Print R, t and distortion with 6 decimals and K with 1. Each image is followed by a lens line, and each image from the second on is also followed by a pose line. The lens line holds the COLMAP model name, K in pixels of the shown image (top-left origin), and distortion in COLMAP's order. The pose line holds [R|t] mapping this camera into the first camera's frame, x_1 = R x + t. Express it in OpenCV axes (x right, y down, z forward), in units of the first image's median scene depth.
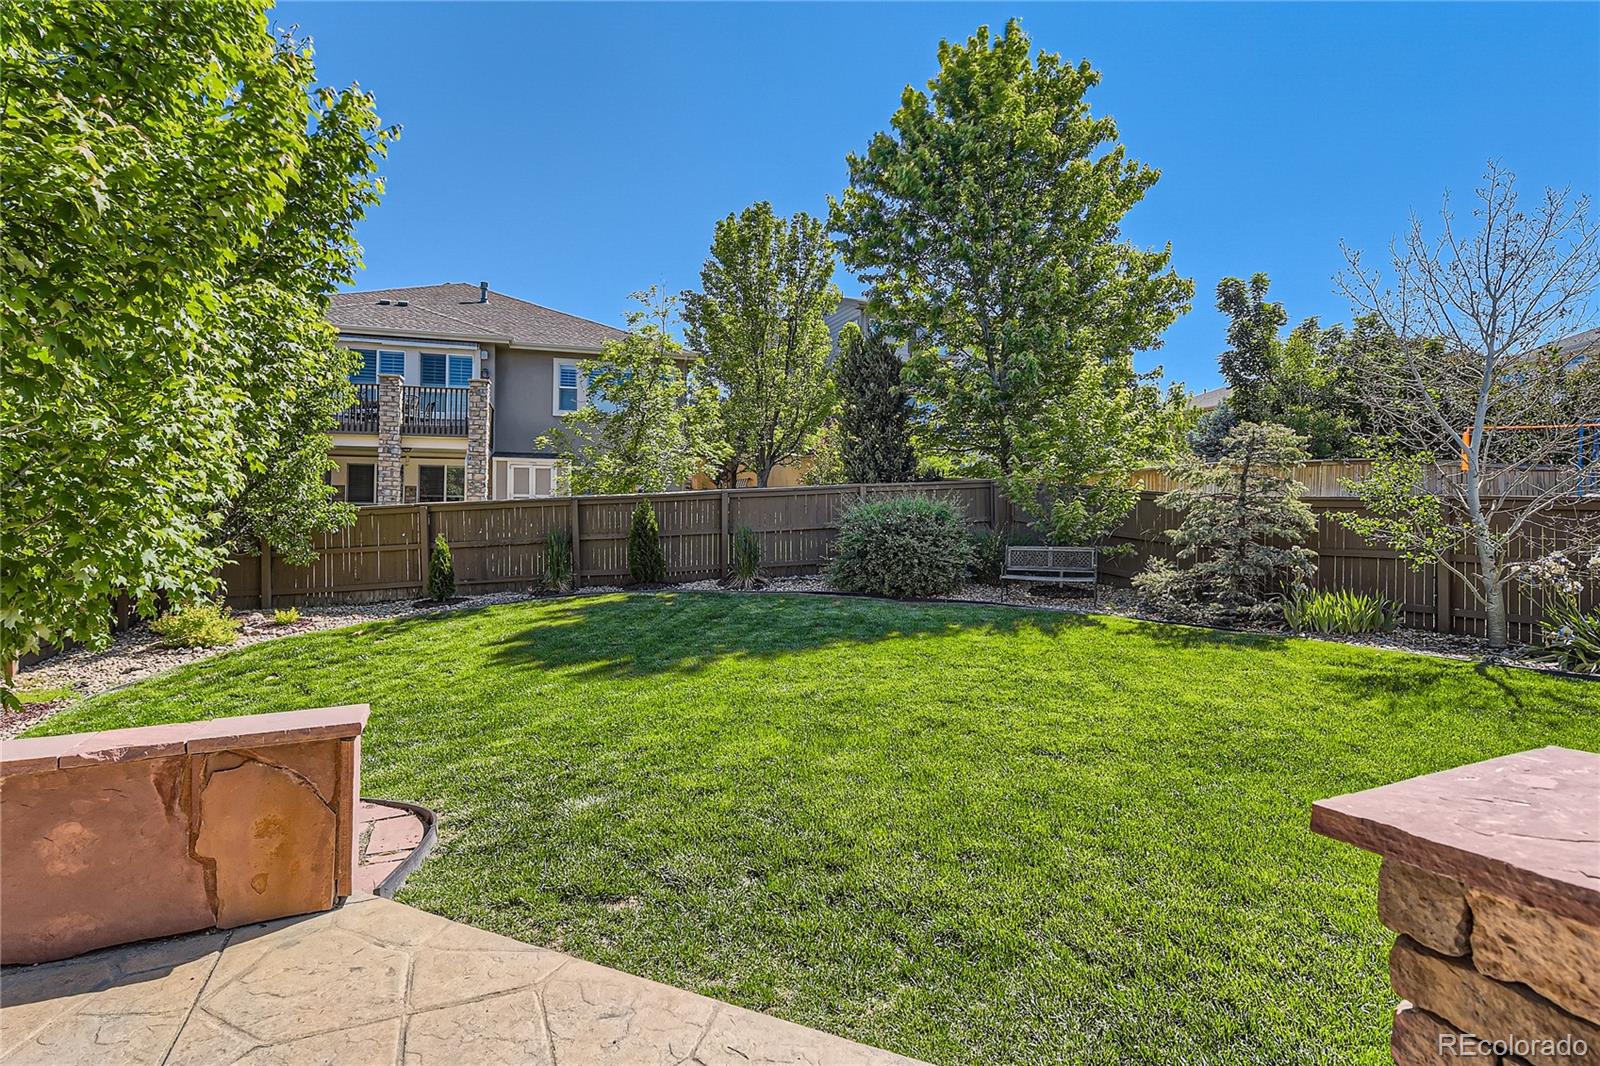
lens RADIAL K [[796.4, 0, 802.3], [0, 796.4, 518.3], [0, 0, 1]] dist [0.001300, -0.001276]
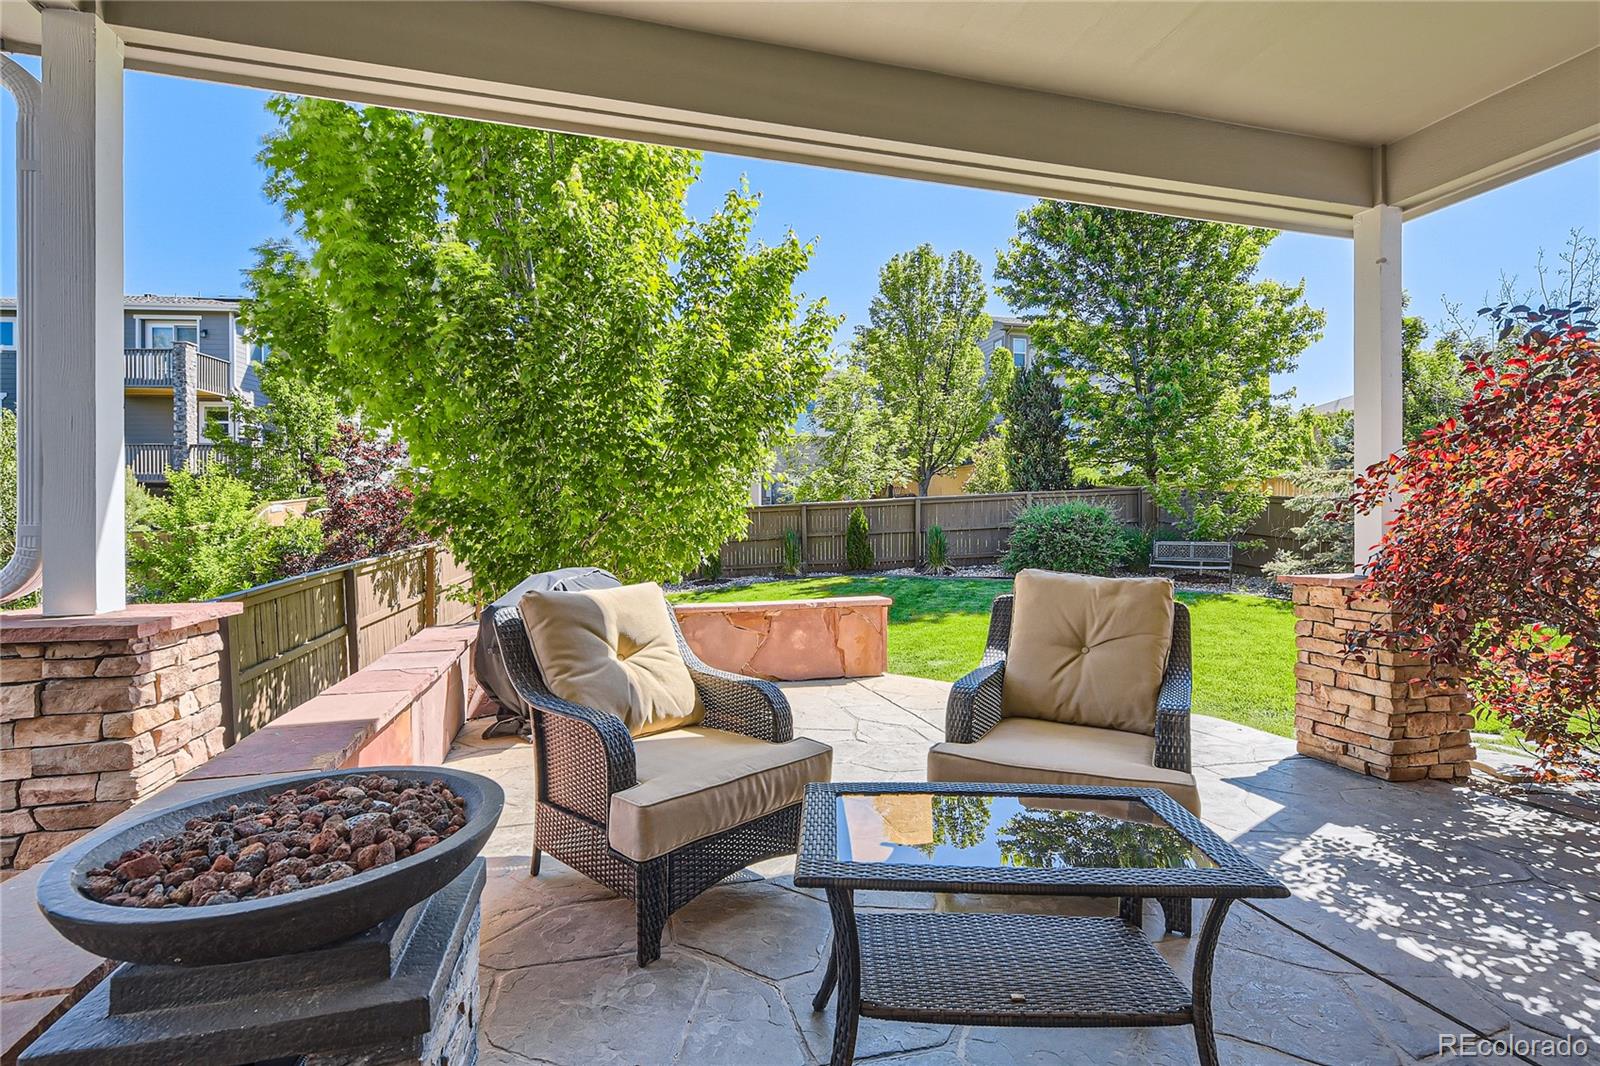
lens RADIAL K [[796.4, 0, 802.3], [0, 796.4, 548.0], [0, 0, 1]] dist [0.001300, -0.001276]
pose [[0.989797, 0.002849, -0.142454, -0.090118], [0.001198, 0.999598, 0.028316, 0.007929], [0.142477, -0.028197, 0.989396, -0.251070]]
